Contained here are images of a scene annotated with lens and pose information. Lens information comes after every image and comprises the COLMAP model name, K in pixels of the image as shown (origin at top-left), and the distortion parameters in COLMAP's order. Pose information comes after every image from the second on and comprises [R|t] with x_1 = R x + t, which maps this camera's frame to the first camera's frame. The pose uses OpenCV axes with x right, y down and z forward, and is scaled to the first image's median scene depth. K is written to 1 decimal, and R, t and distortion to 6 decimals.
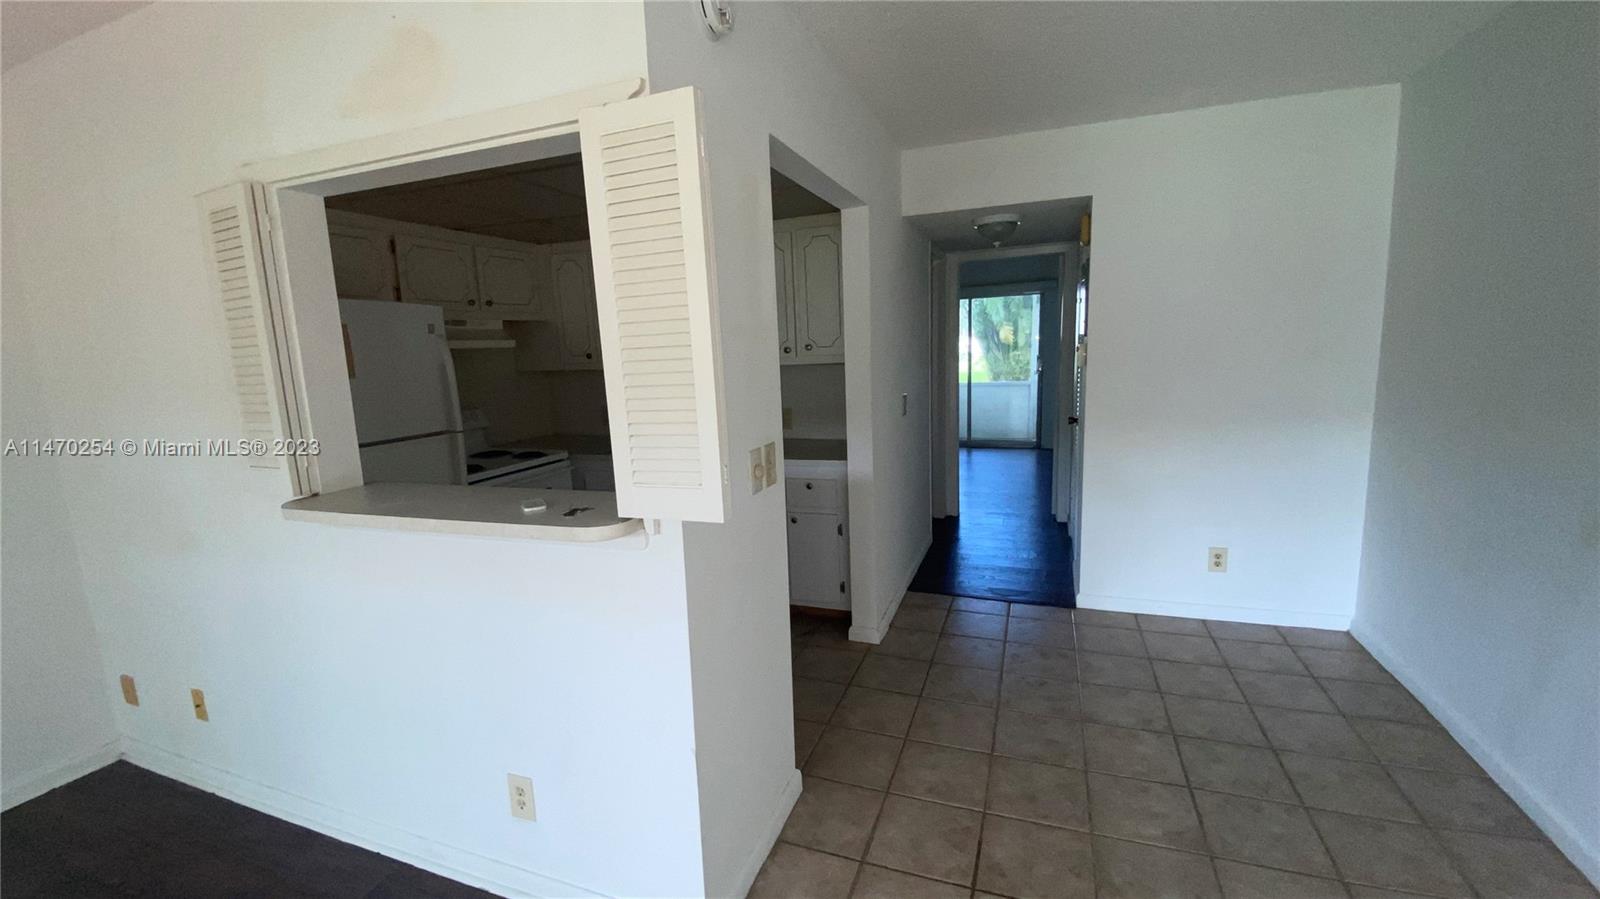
lens RADIAL K [[647.1, 0, 798.5], [0, 647.1, 447.0], [0, 0, 1]] dist [0.001999, -0.011307]
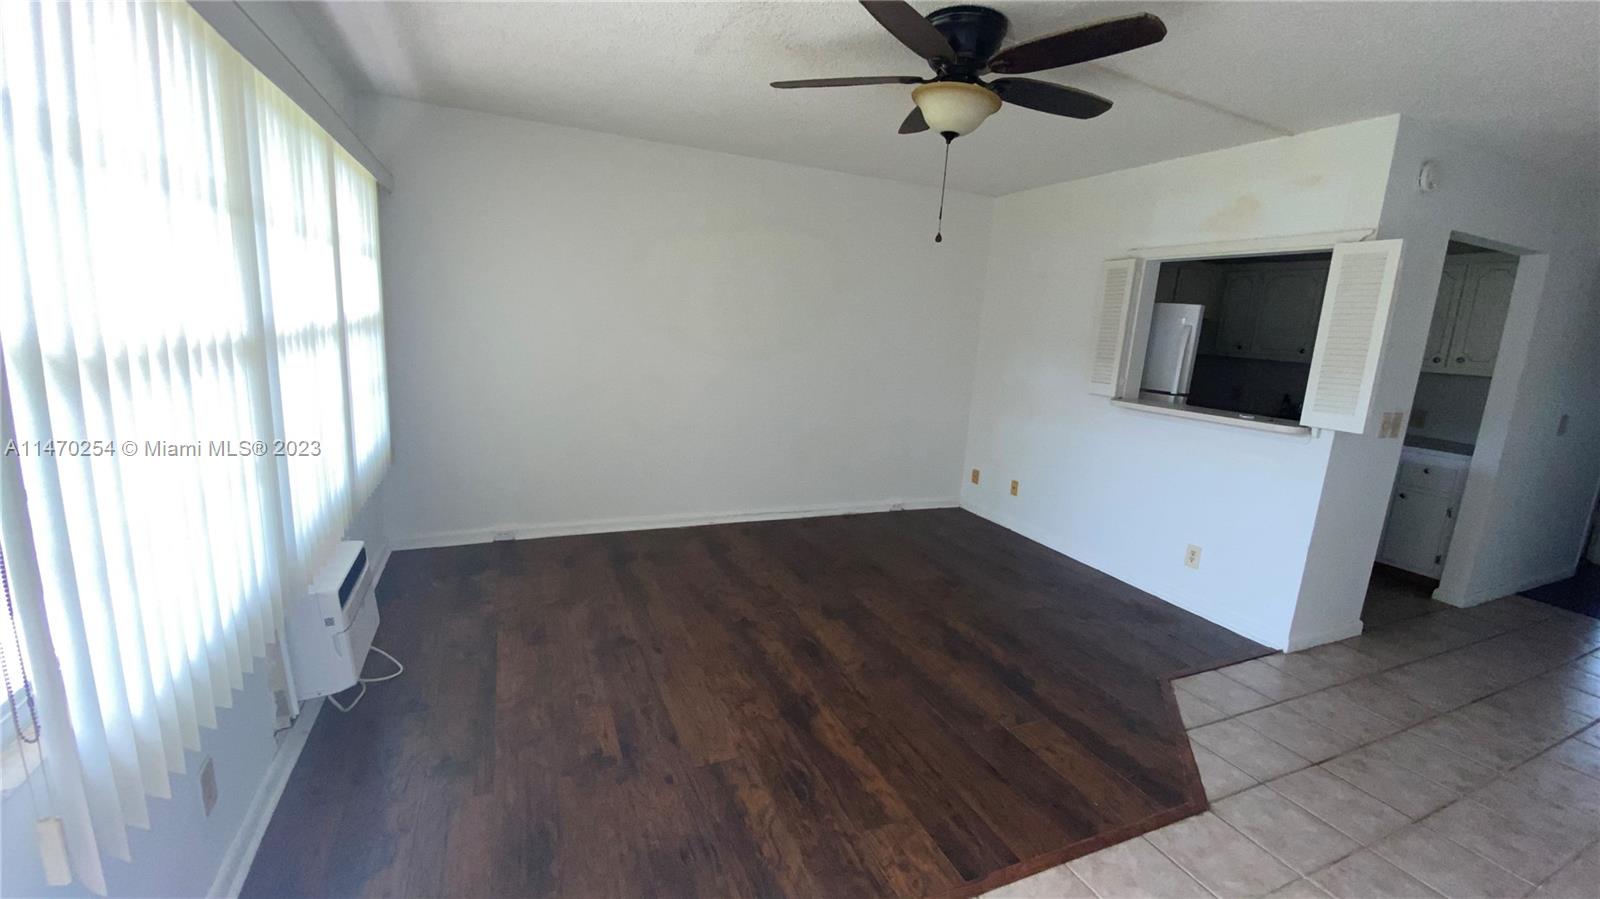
lens RADIAL K [[662.6, 0, 798.0], [0, 662.6, 448.3], [0, 0, 1]] dist [0.027147, -0.024344]
pose [[0.693420, 0.217861, -0.686808, 0.050759], [-0.199567, 0.973974, 0.107464, 0.127897], [0.692345, 0.062547, 0.718850, -0.815240]]
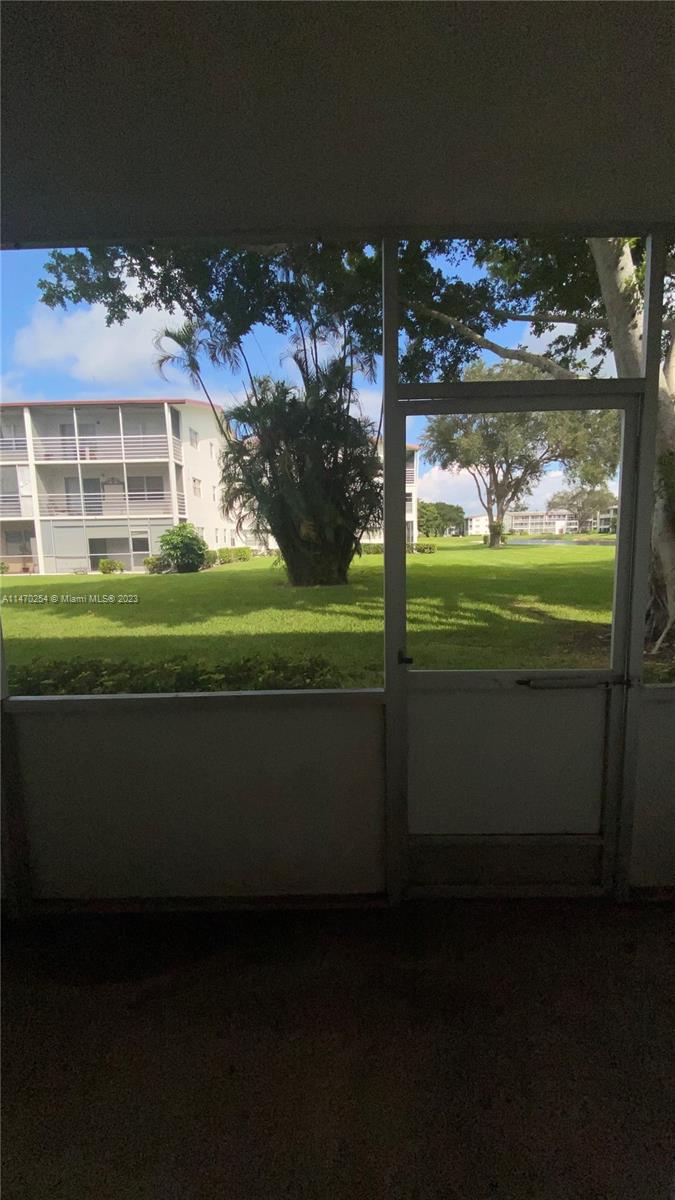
lens RADIAL K [[492.7, 0, 334.5], [0, 492.7, 598.4], [0, 0, 1]] dist [0.064291, -0.052750]
pose [[0.935455, -0.023297, 0.352677, 0.831676], [0.037340, 0.998755, -0.033066, -0.409103], [-0.351468, 0.044100, 0.935161, 2.555362]]
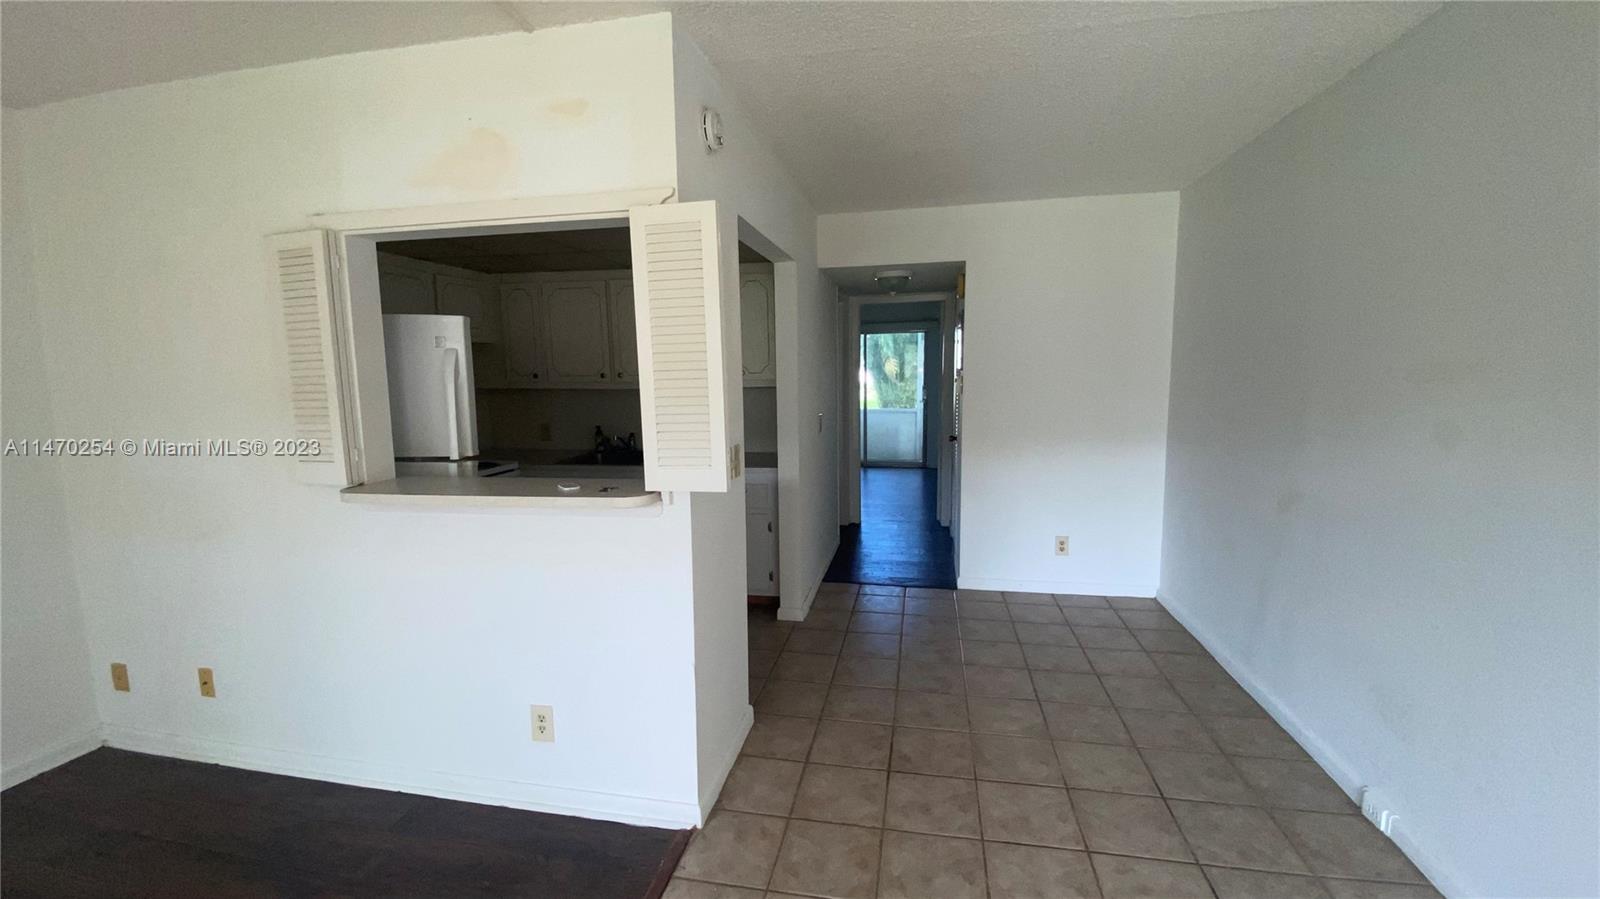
lens RADIAL K [[642.6, 0, 796.0], [0, 642.6, 446.0], [0, 0, 1]] dist [0.012251, -0.016047]
pose [[0.986912, 0.006420, 0.161133, -0.082304], [0.000563, 0.999064, -0.043254, 0.032492], [-0.161260, 0.042778, 0.985984, -0.190228]]
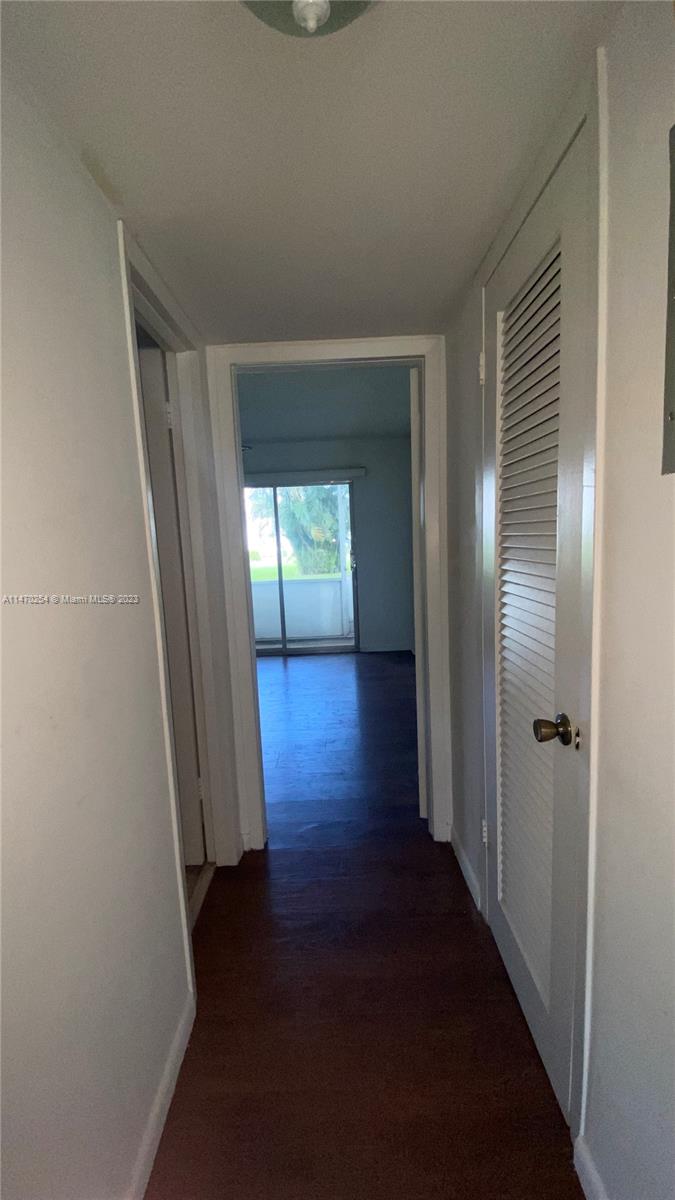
lens RADIAL K [[492.7, 0, 334.5], [0, 492.7, 598.4], [0, 0, 1]] dist [0.064291, -0.052750]
pose [[0.937263, -0.046479, 0.345511, 0.272657], [0.063358, 0.997278, -0.037716, -0.128026], [-0.342817, 0.057241, 0.937657, 0.934108]]
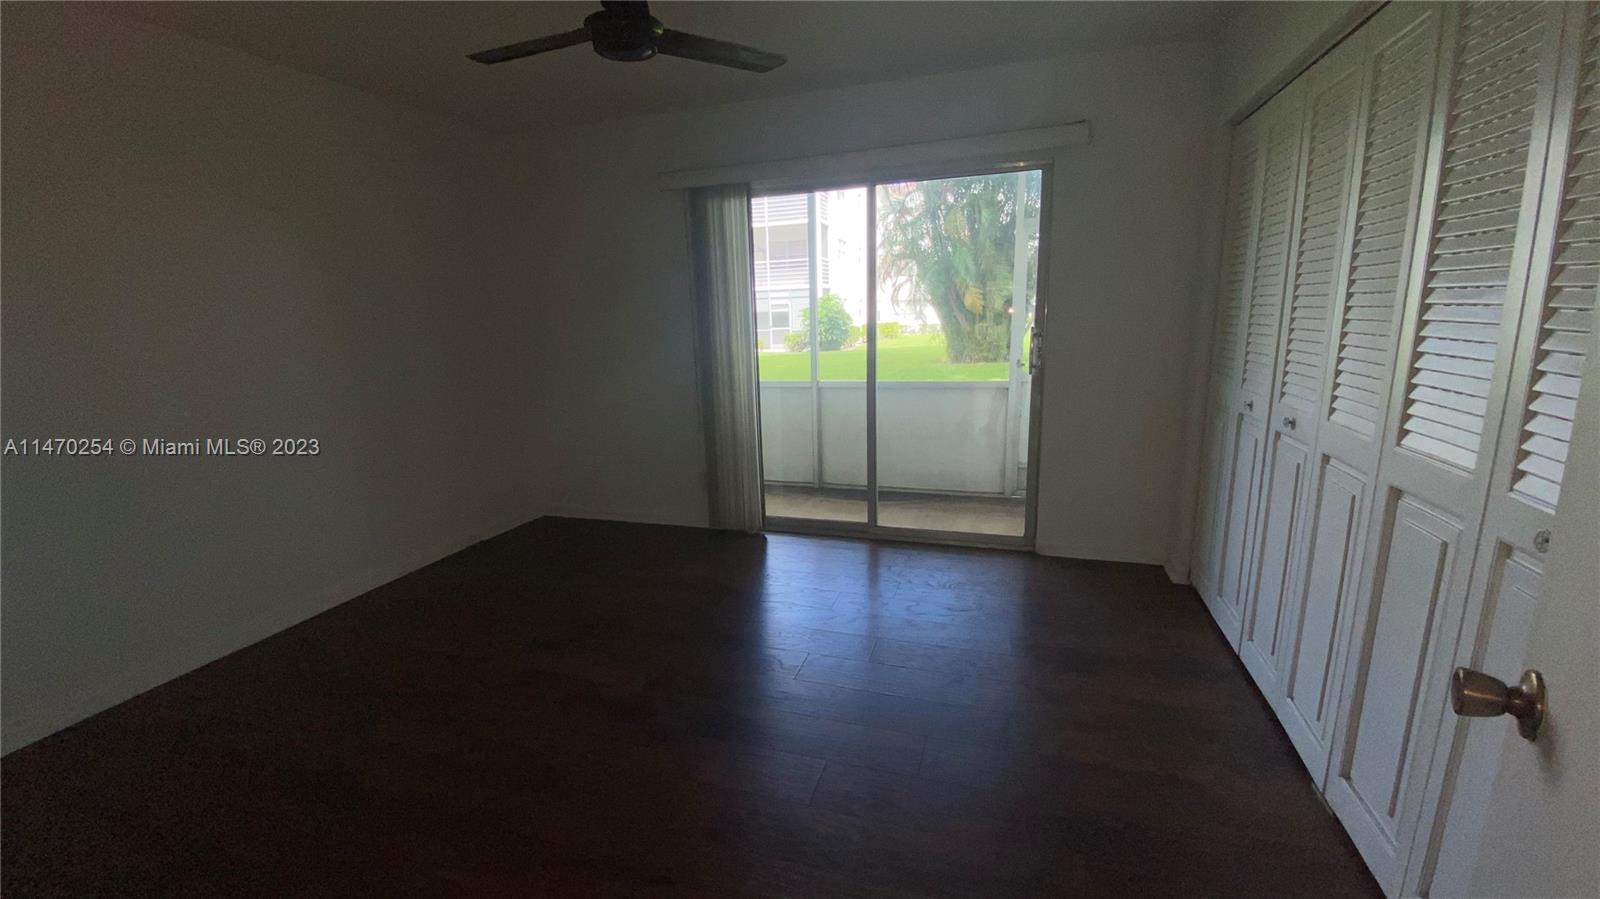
lens RADIAL K [[657.0, 0, 800.0], [0, 657.0, 449.5], [0, 0, 1]] dist [0.064291, -0.052750]
pose [[0.998561, 0.000559, 0.053622, 0.531857], [-0.002996, 0.998965, 0.045382, -0.218466], [-0.053542, -0.045477, 0.997530, 1.550072]]
